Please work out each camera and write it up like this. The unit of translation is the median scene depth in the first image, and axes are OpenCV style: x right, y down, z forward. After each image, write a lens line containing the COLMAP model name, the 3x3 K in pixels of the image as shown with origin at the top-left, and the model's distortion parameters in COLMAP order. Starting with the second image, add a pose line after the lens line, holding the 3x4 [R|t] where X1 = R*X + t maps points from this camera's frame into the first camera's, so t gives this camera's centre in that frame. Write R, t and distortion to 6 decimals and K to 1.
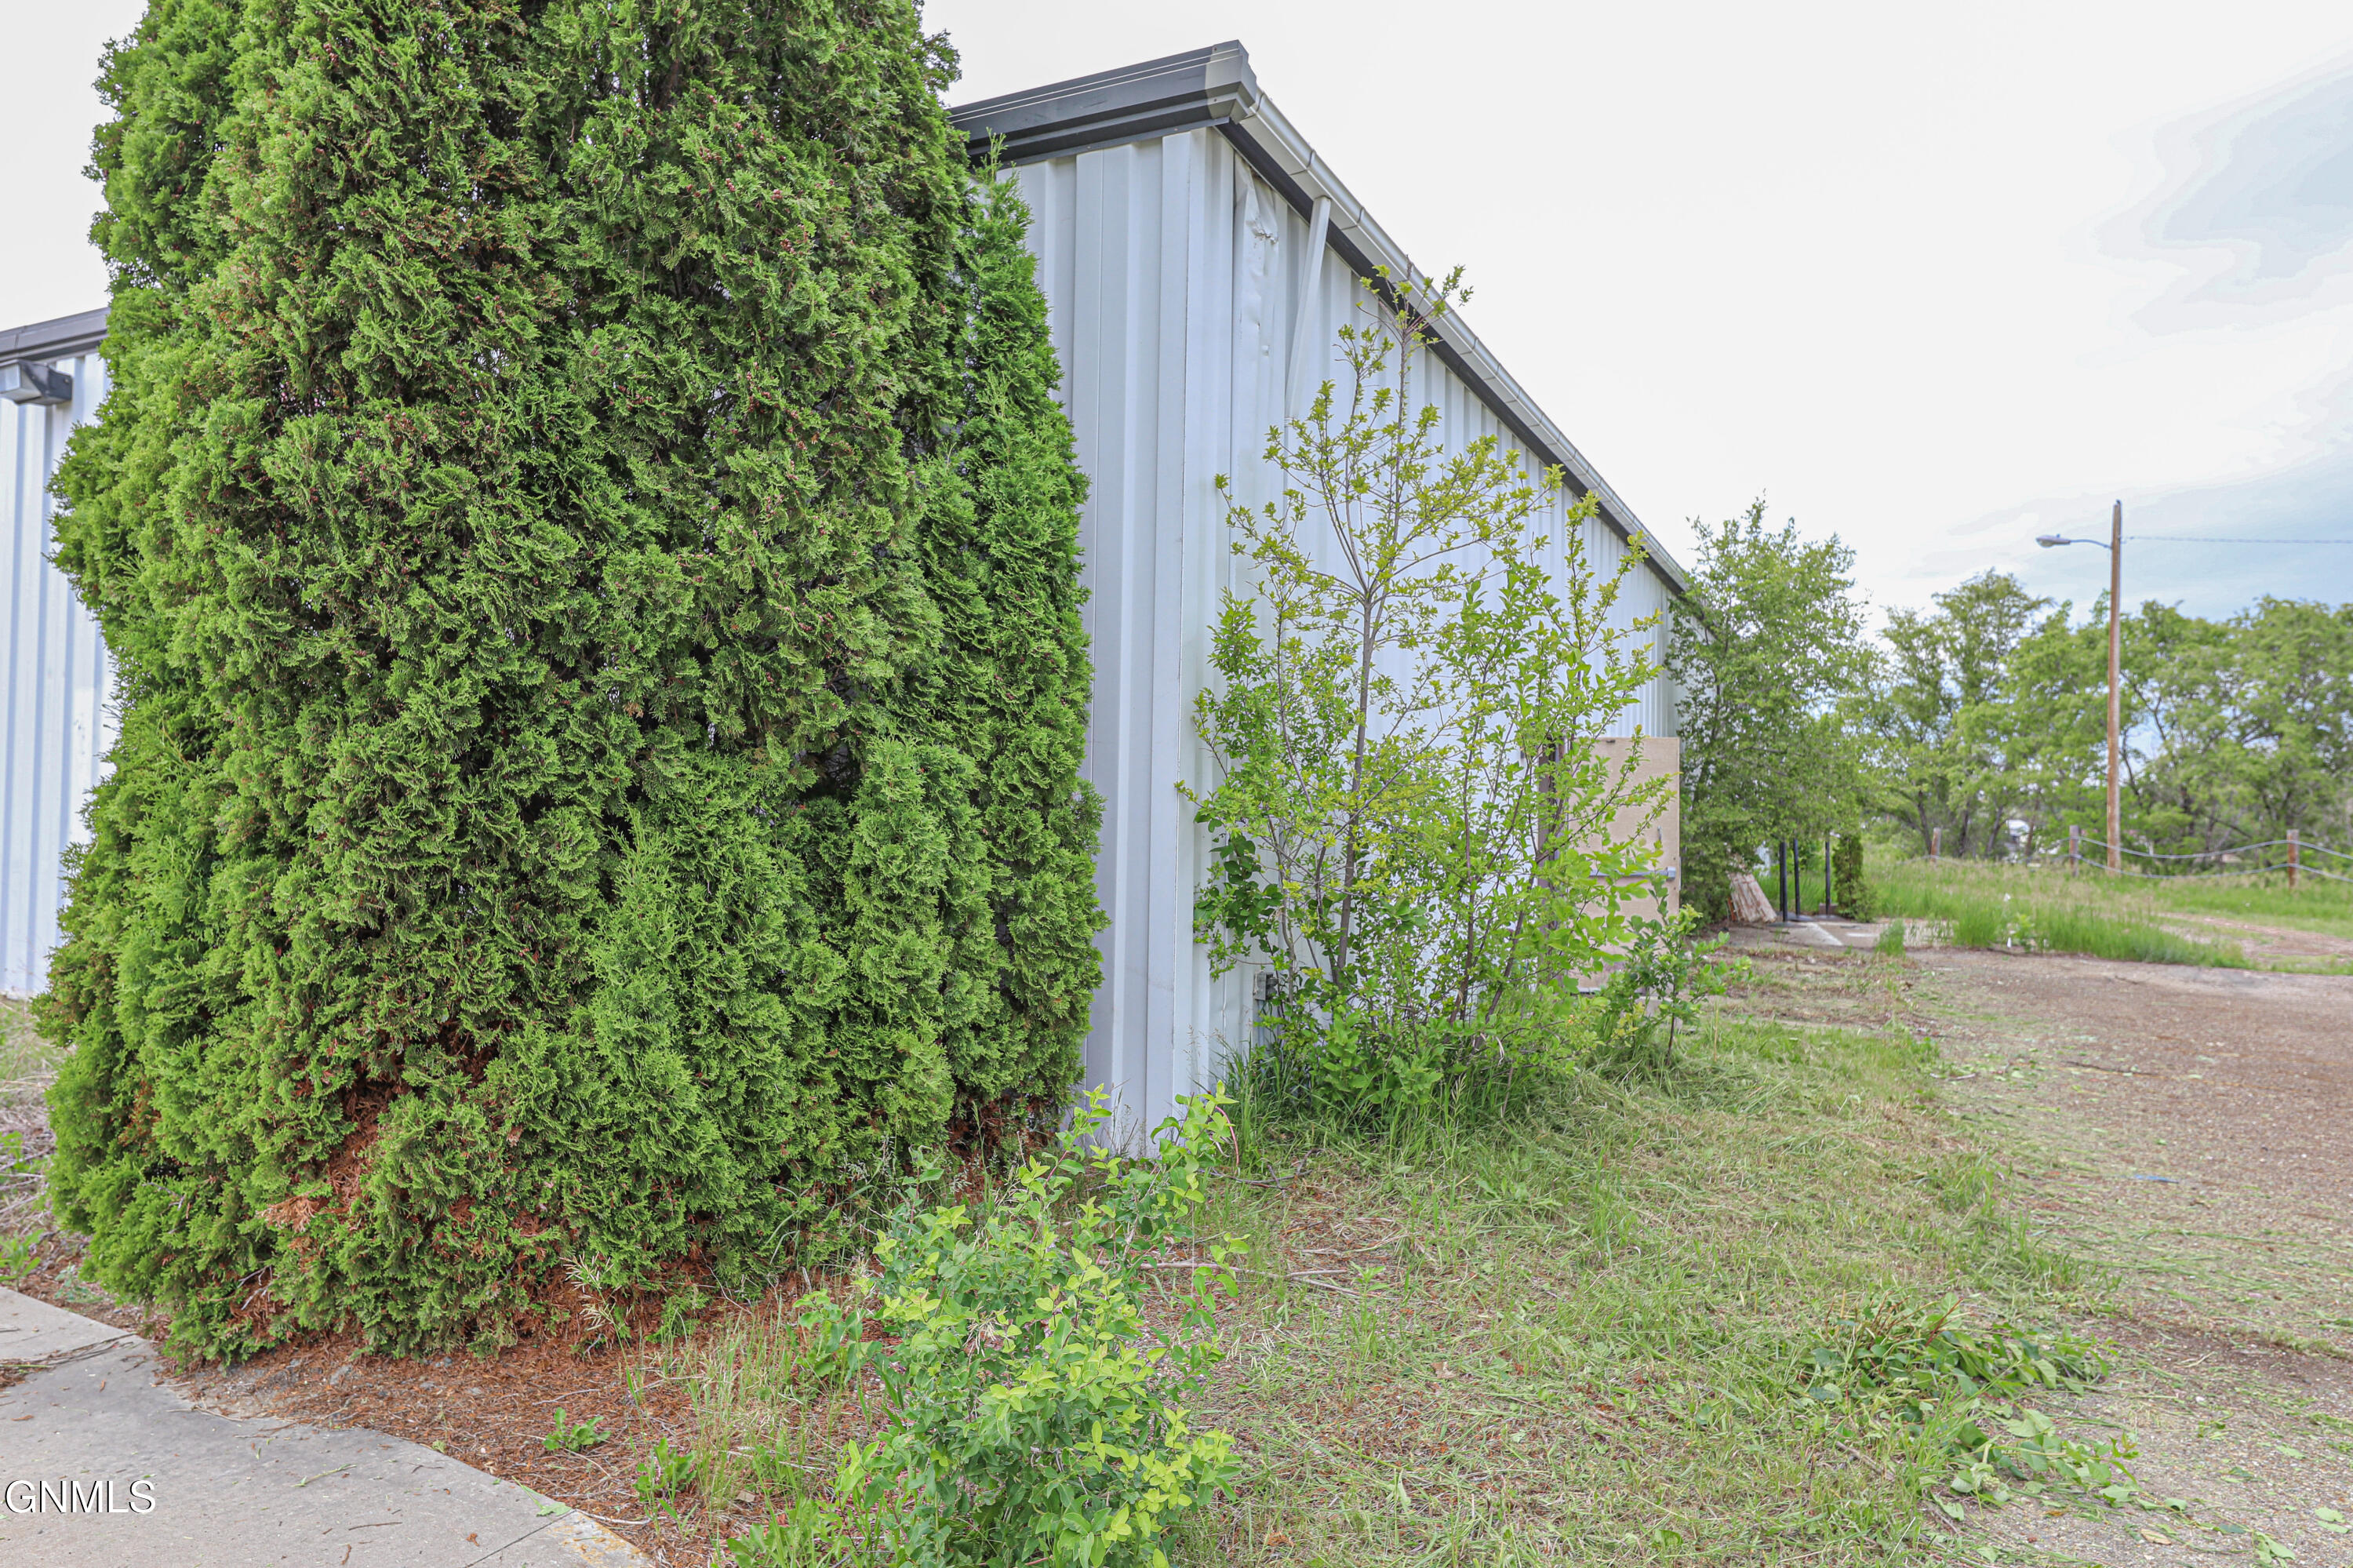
lens RADIAL K [[1268.7, 0, 1173.3], [0, 1268.7, 787.3], [0, 0, 1]] dist [-0.005723, -0.000294]
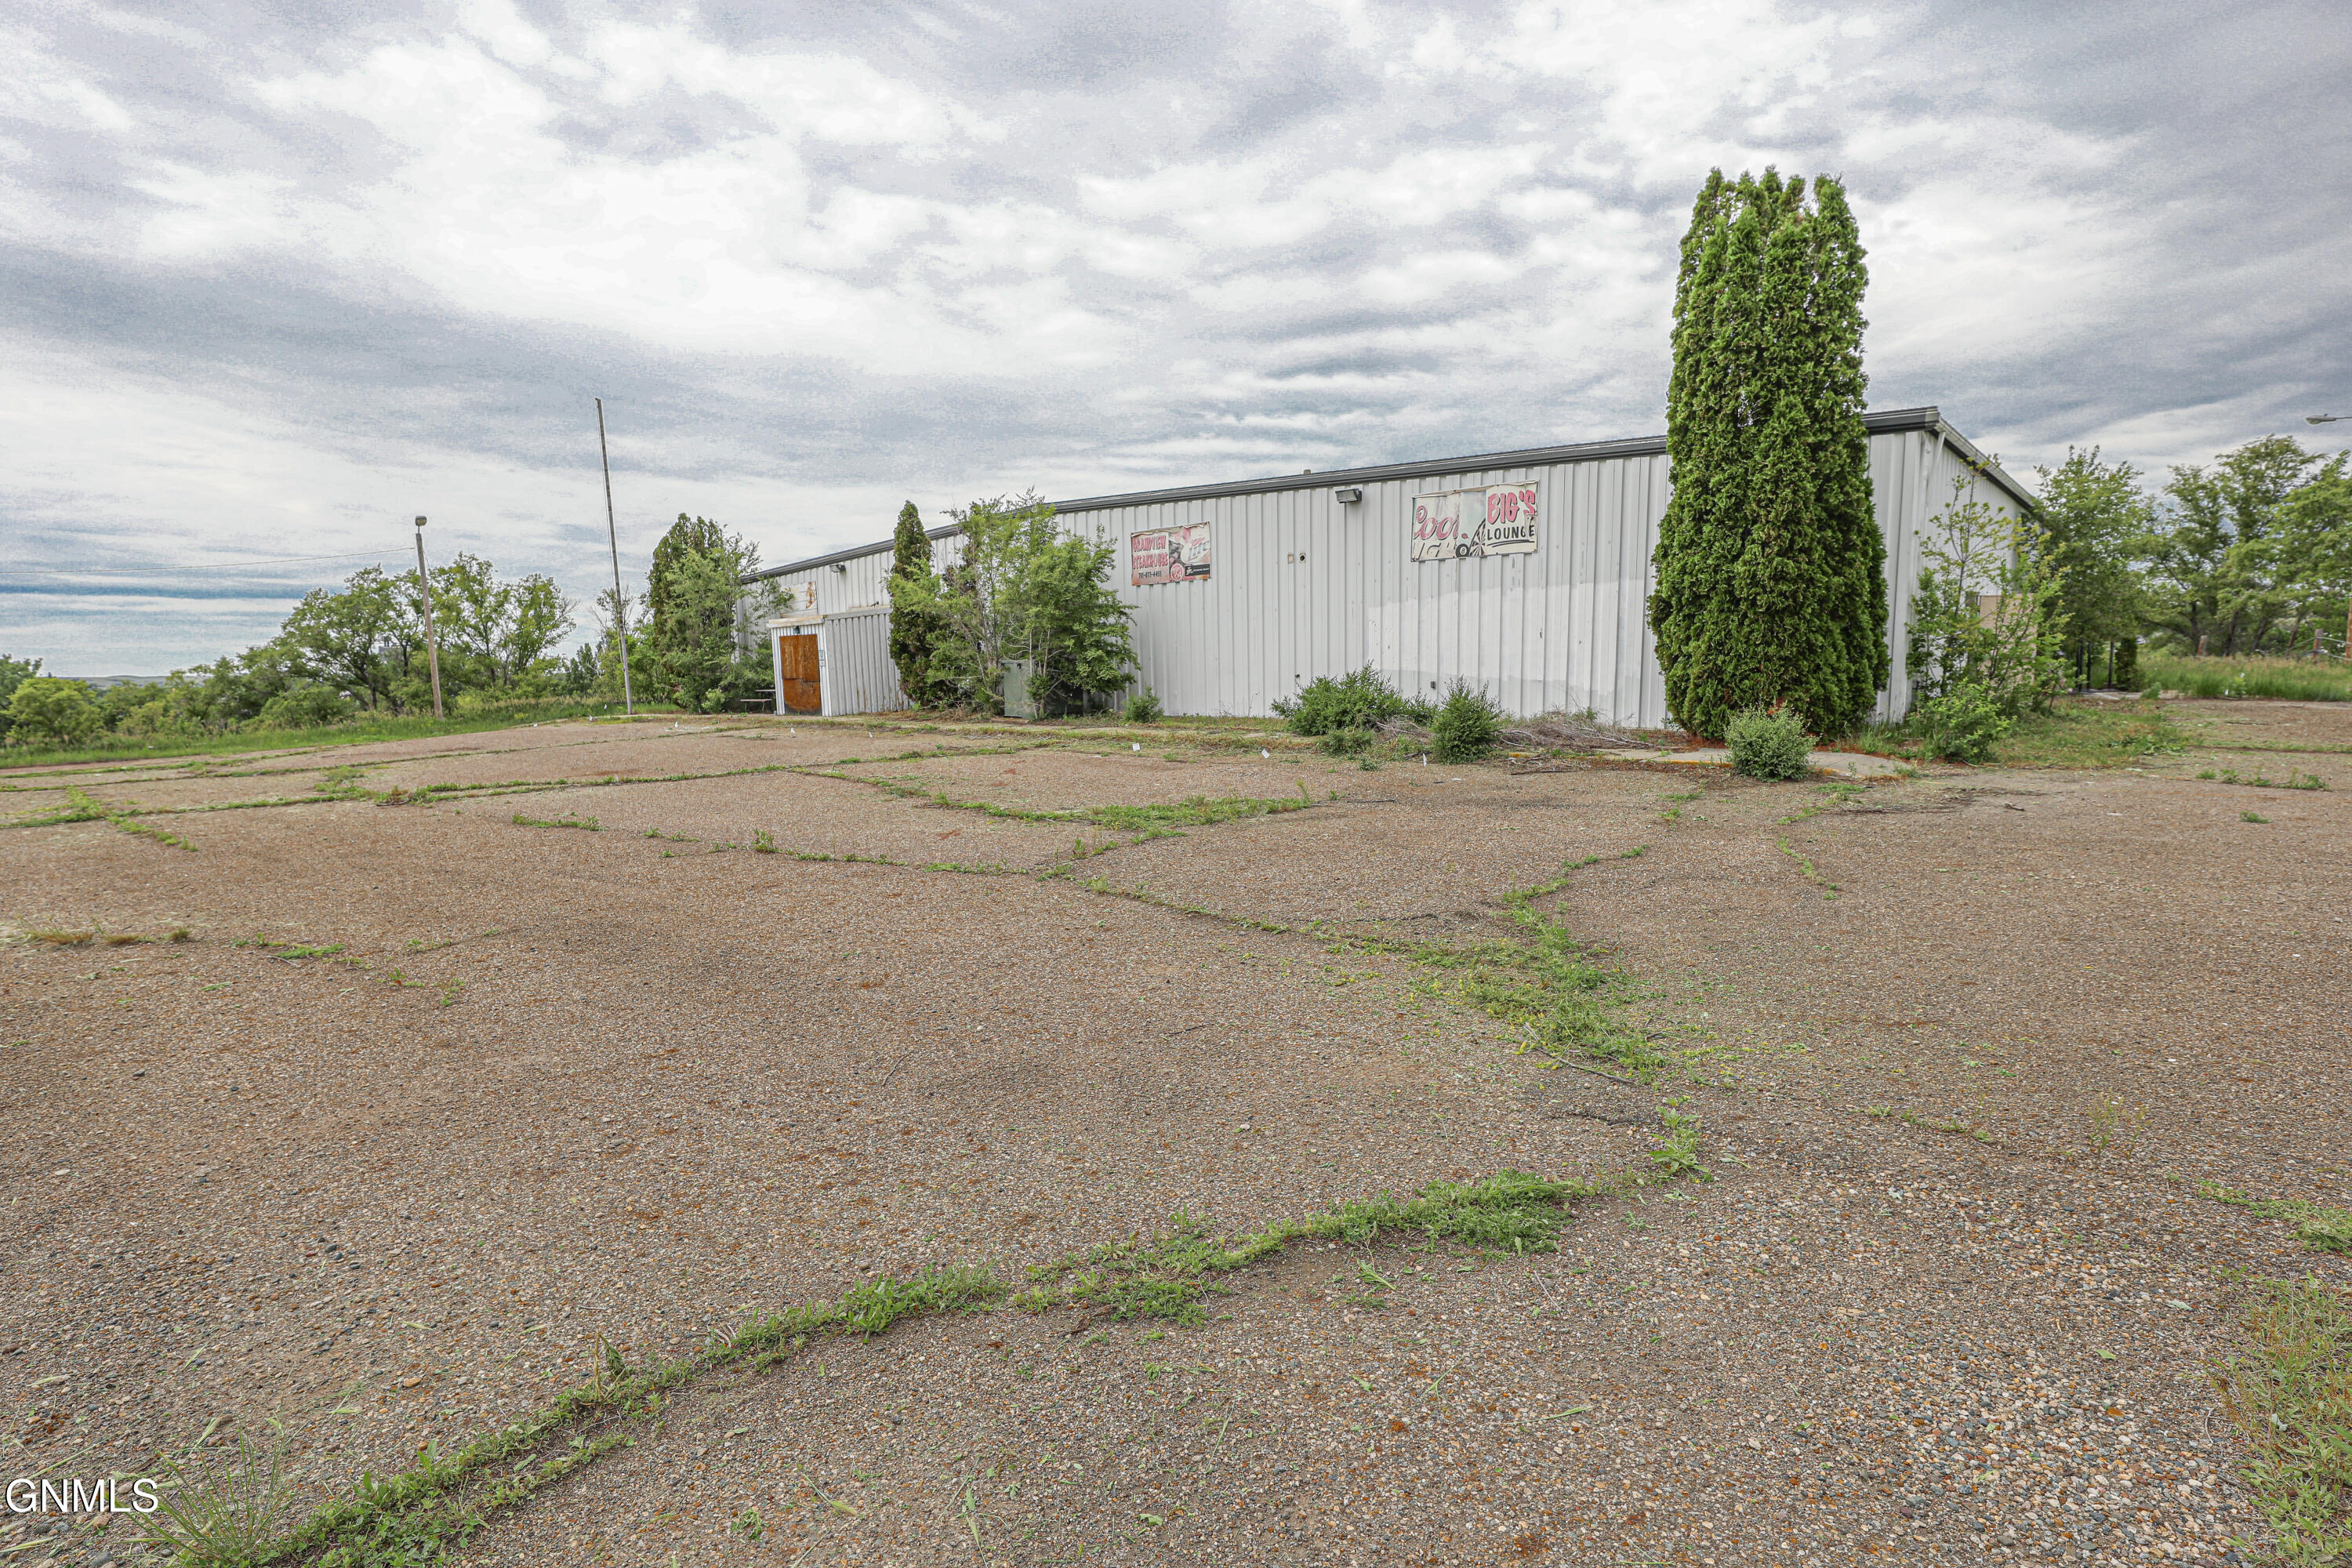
lens RADIAL K [[1080.2, 0, 1166.5], [0, 1080.2, 778.1], [0, 0, 1]] dist [0.000855, 0.000578]
pose [[0.972444, -0.009747, -0.232933, -0.212179], [0.039731, 0.991438, 0.124384, -0.005186], [0.229726, -0.130211, 0.964506, -0.396776]]
